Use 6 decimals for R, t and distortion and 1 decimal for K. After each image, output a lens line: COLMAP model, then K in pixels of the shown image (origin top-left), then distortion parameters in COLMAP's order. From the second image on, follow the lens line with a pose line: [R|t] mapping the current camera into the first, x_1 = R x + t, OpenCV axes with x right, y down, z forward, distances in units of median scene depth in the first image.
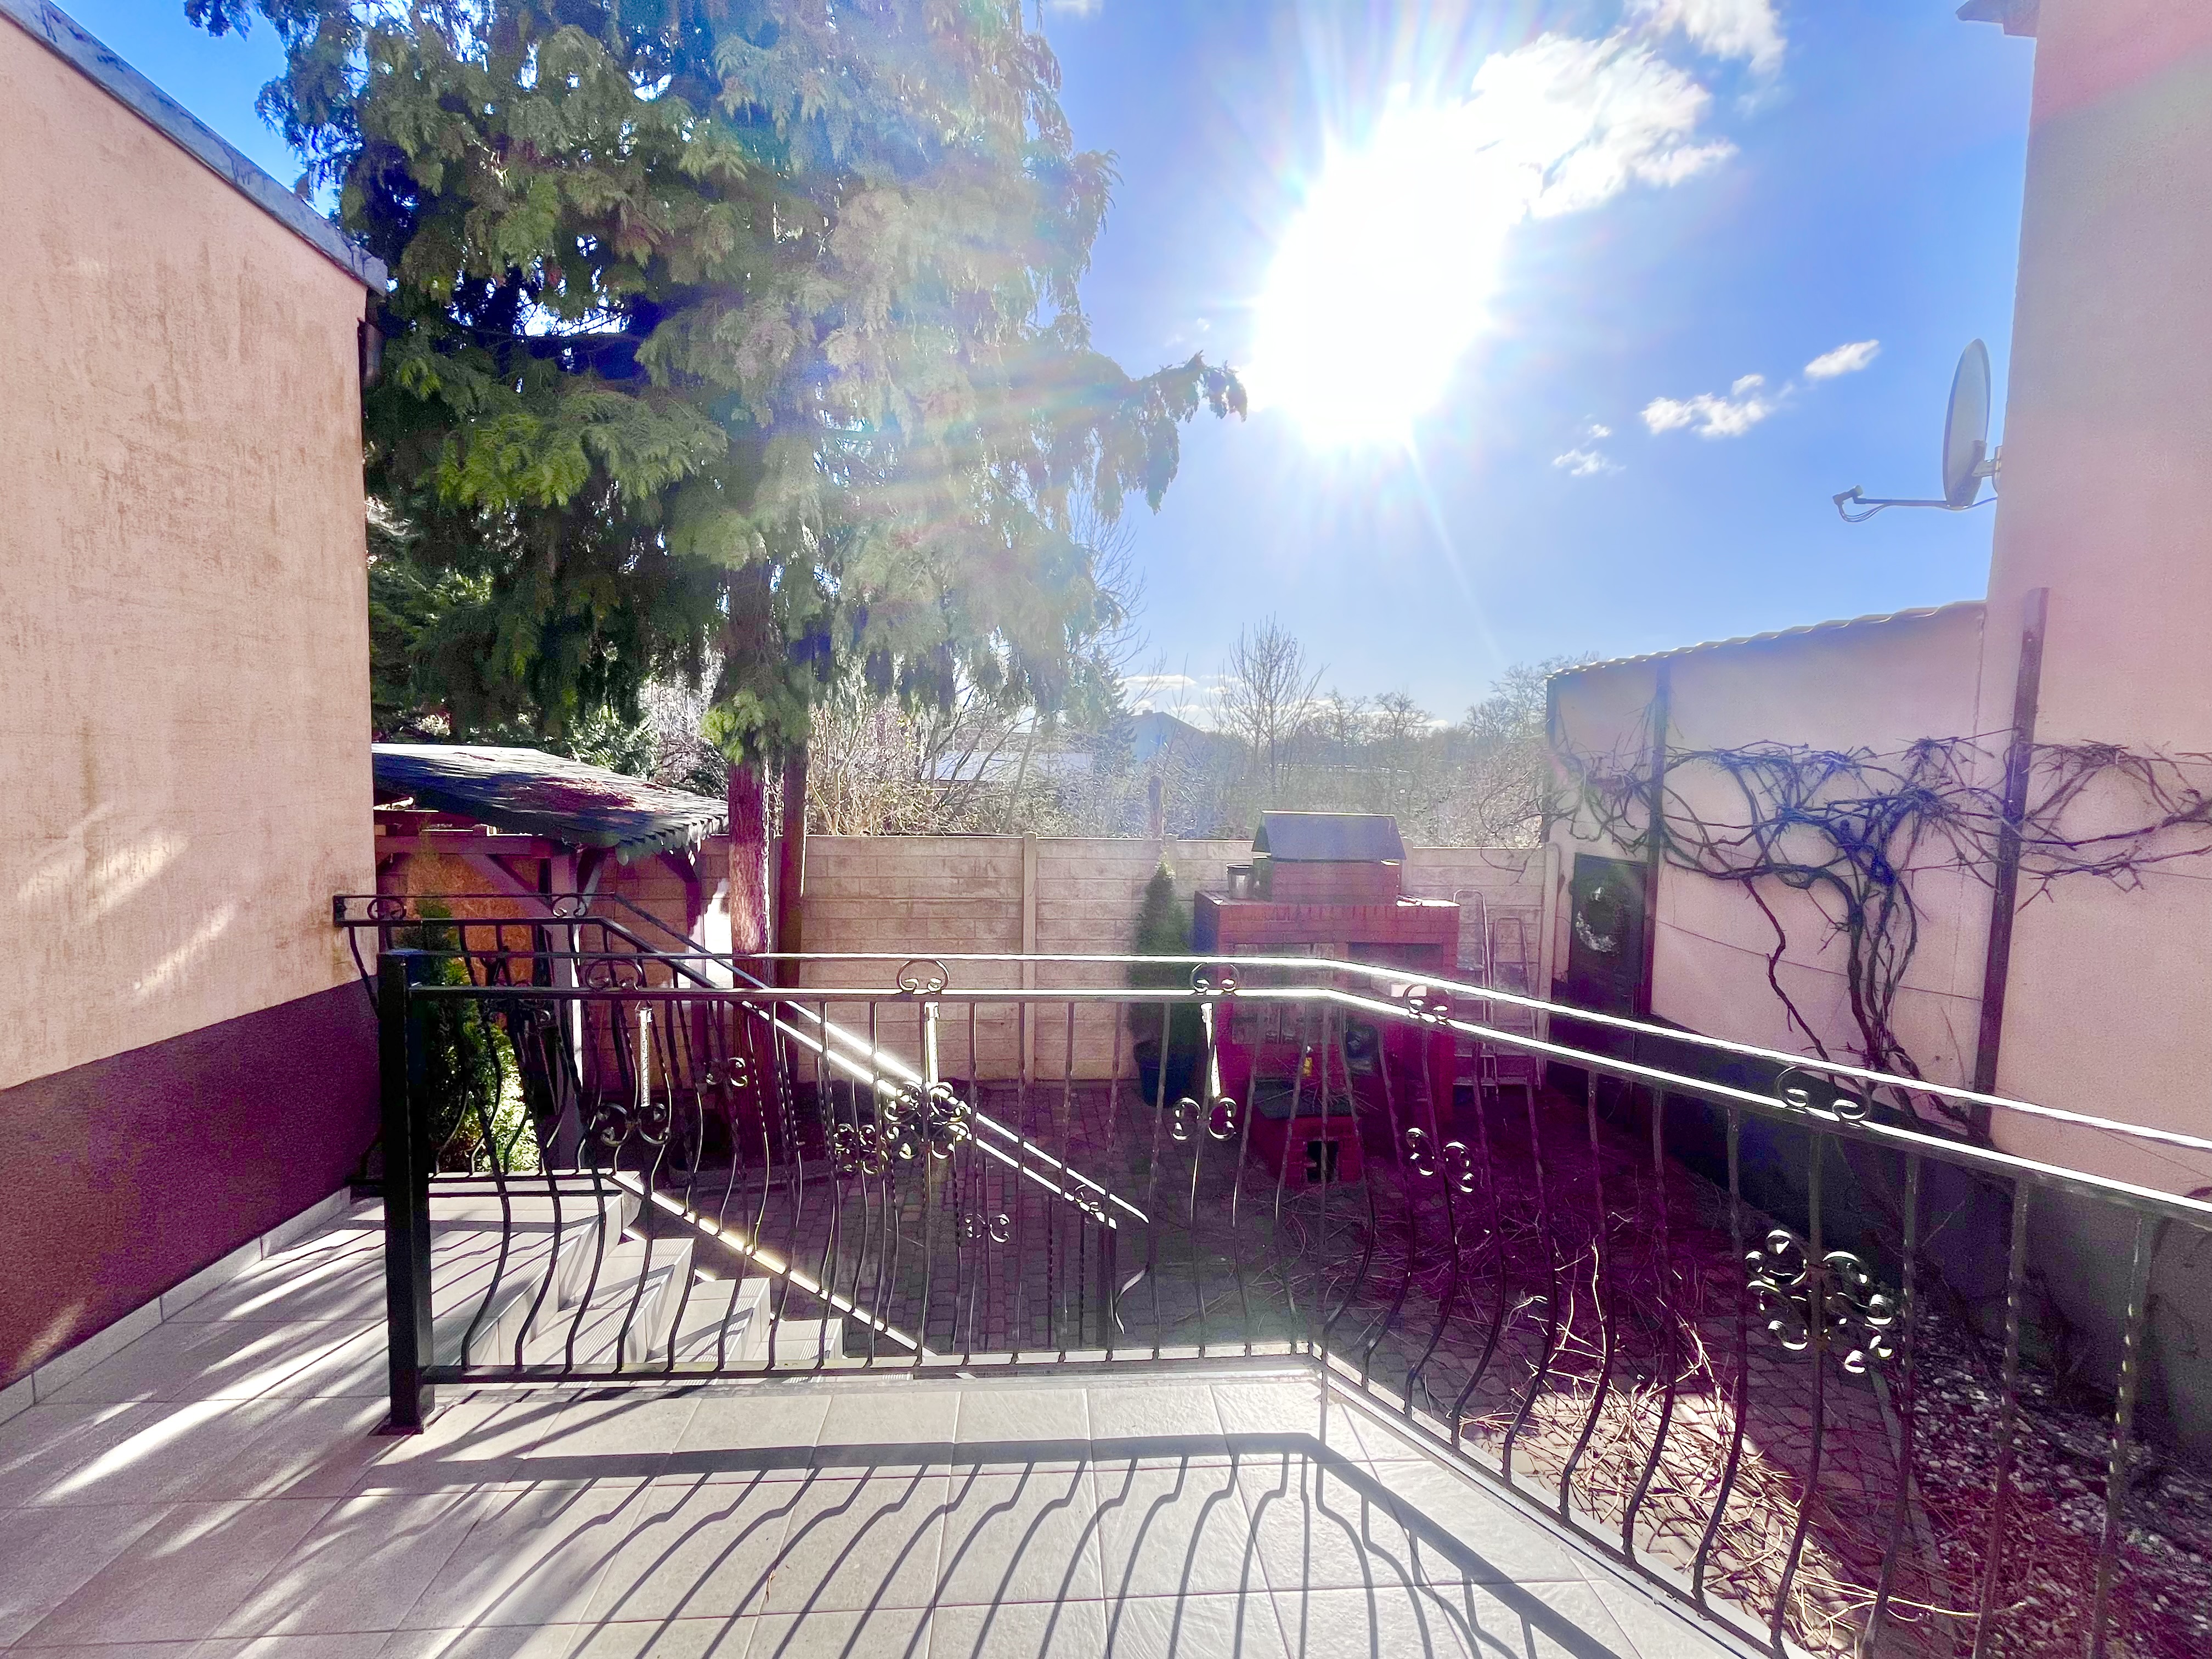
lens RADIAL K [[891.0, 0, 1099.3], [0, 891.0, 834.6], [0, 0, 1]] dist [-0.002987, -0.000409]
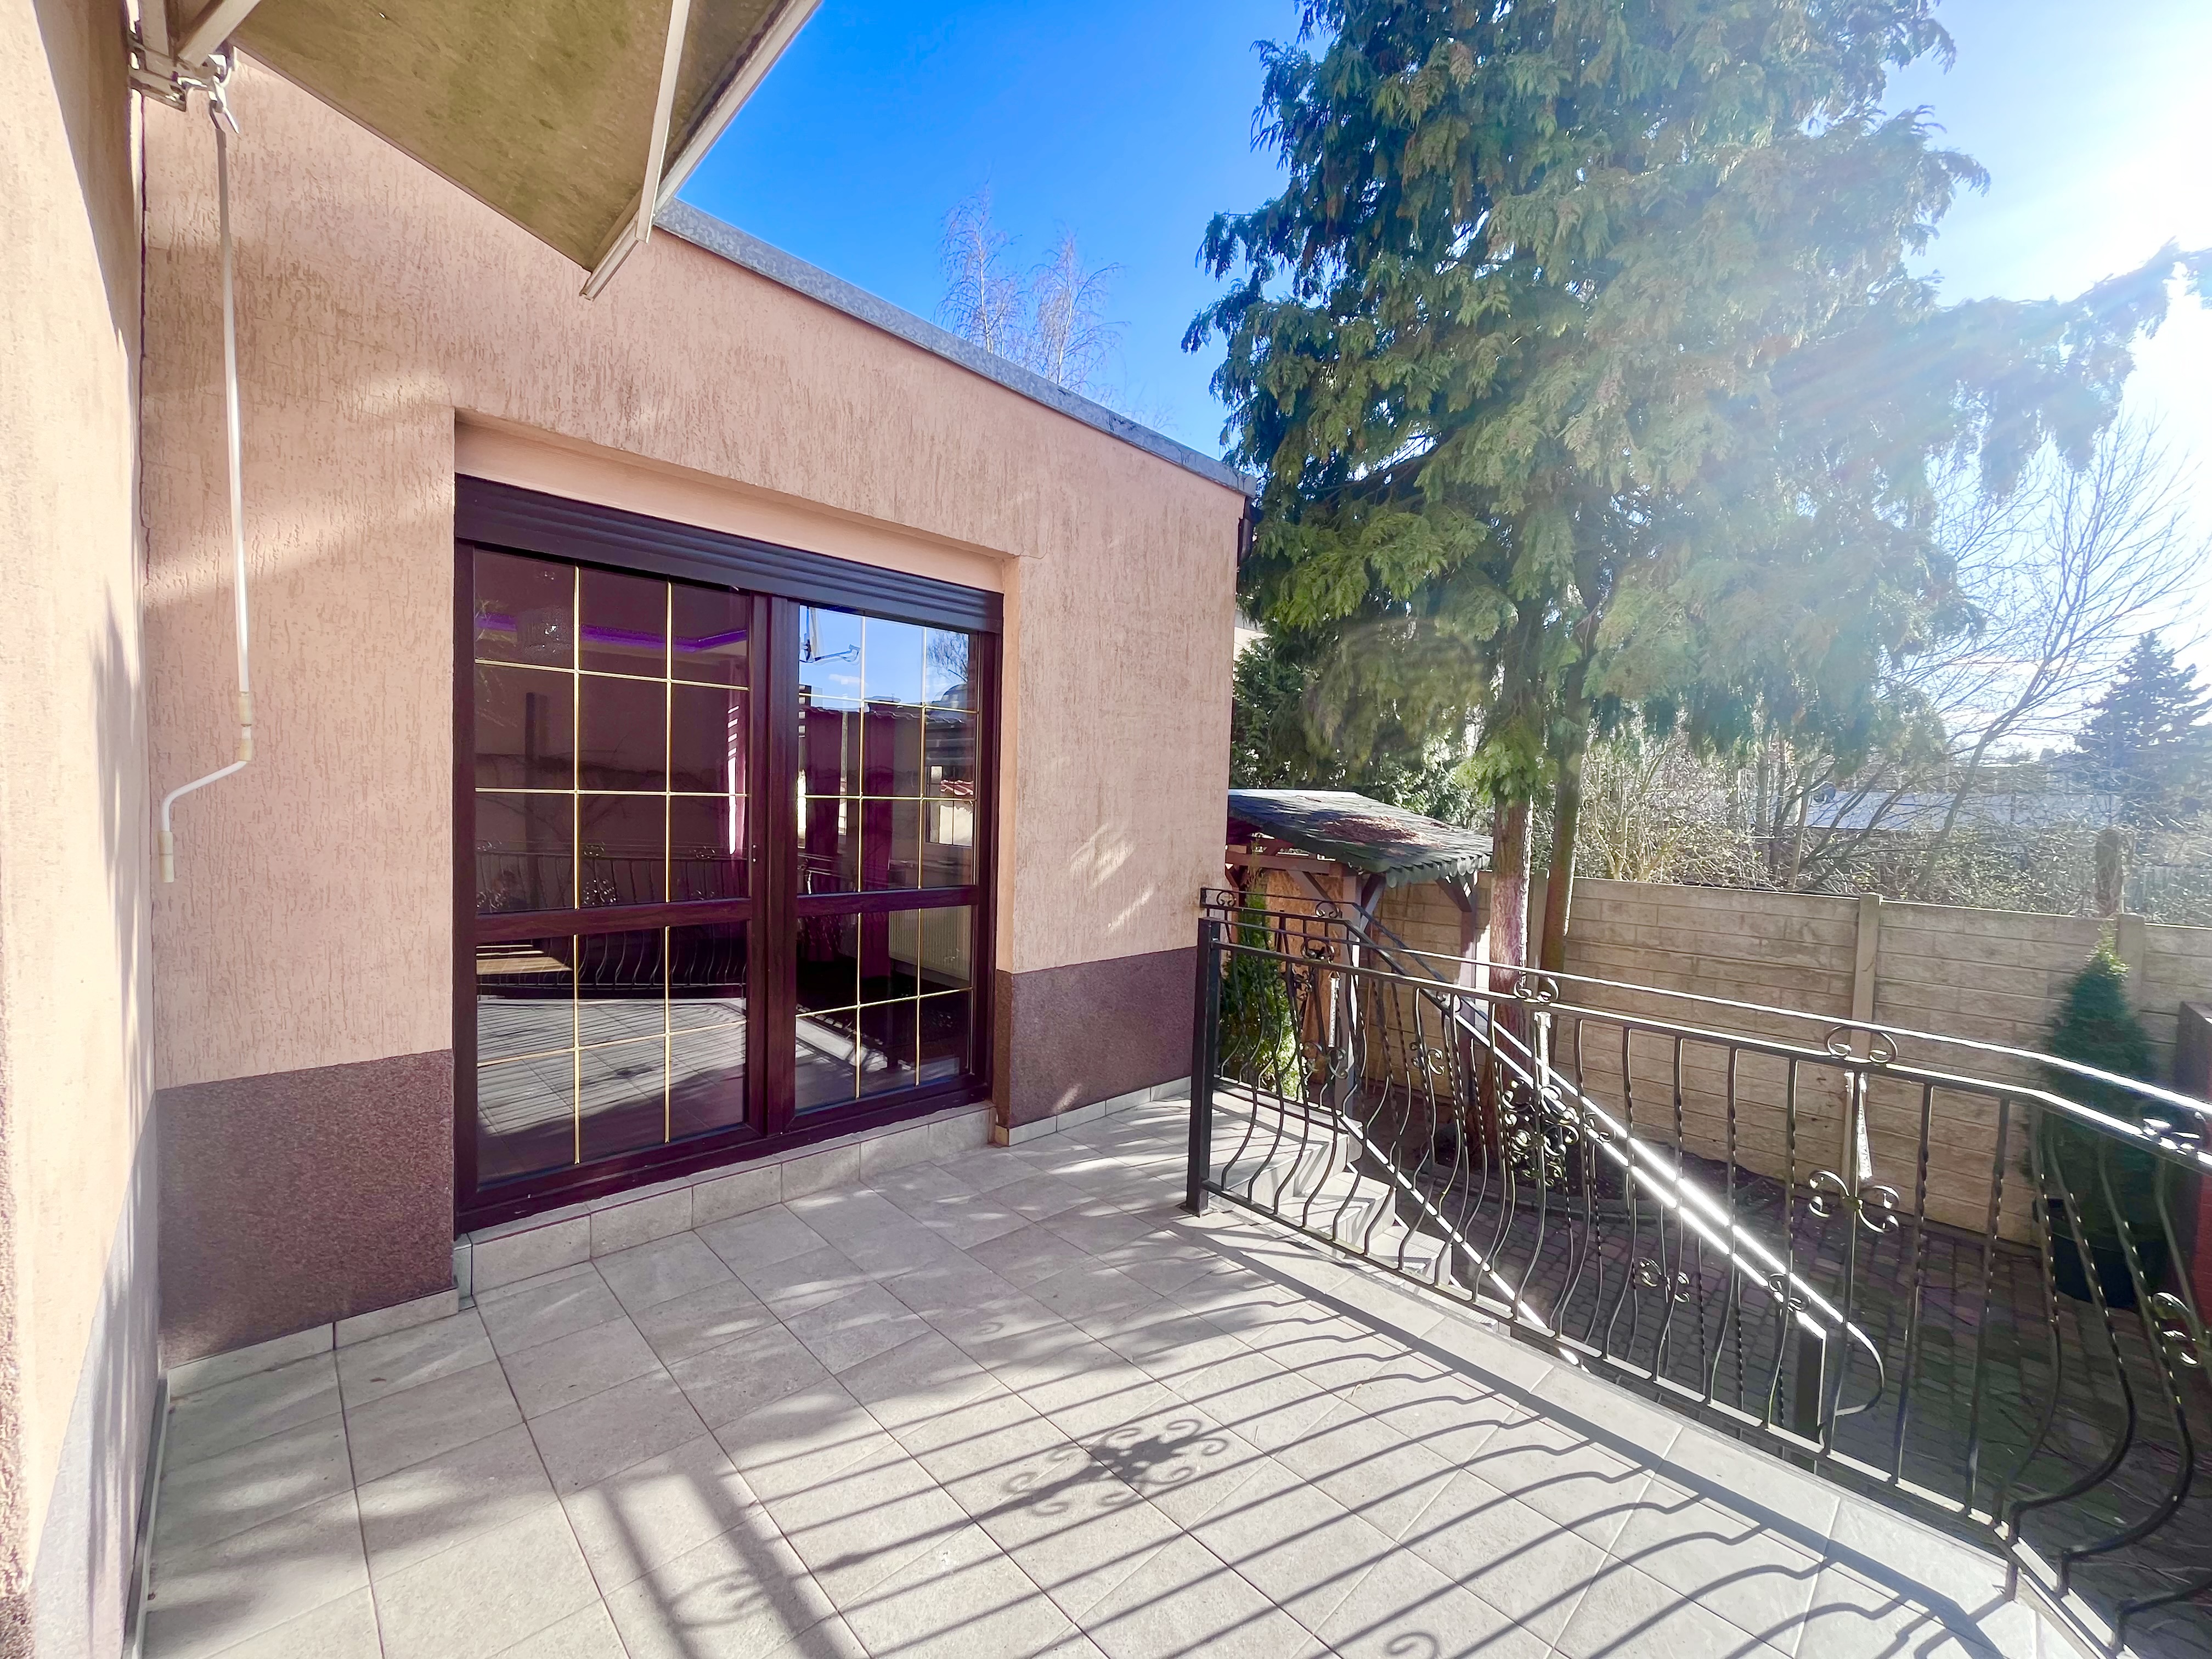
lens RADIAL K [[891.0, 0, 1108.3], [0, 891.0, 825.0], [0, 0, 1]] dist [-0.002987, -0.000409]
pose [[0.642116, 0.026875, -0.766136, 0.223386], [-0.069891, 0.997276, -0.023595, 0.006918], [0.763415, 0.068697, 0.642245, -0.136516]]
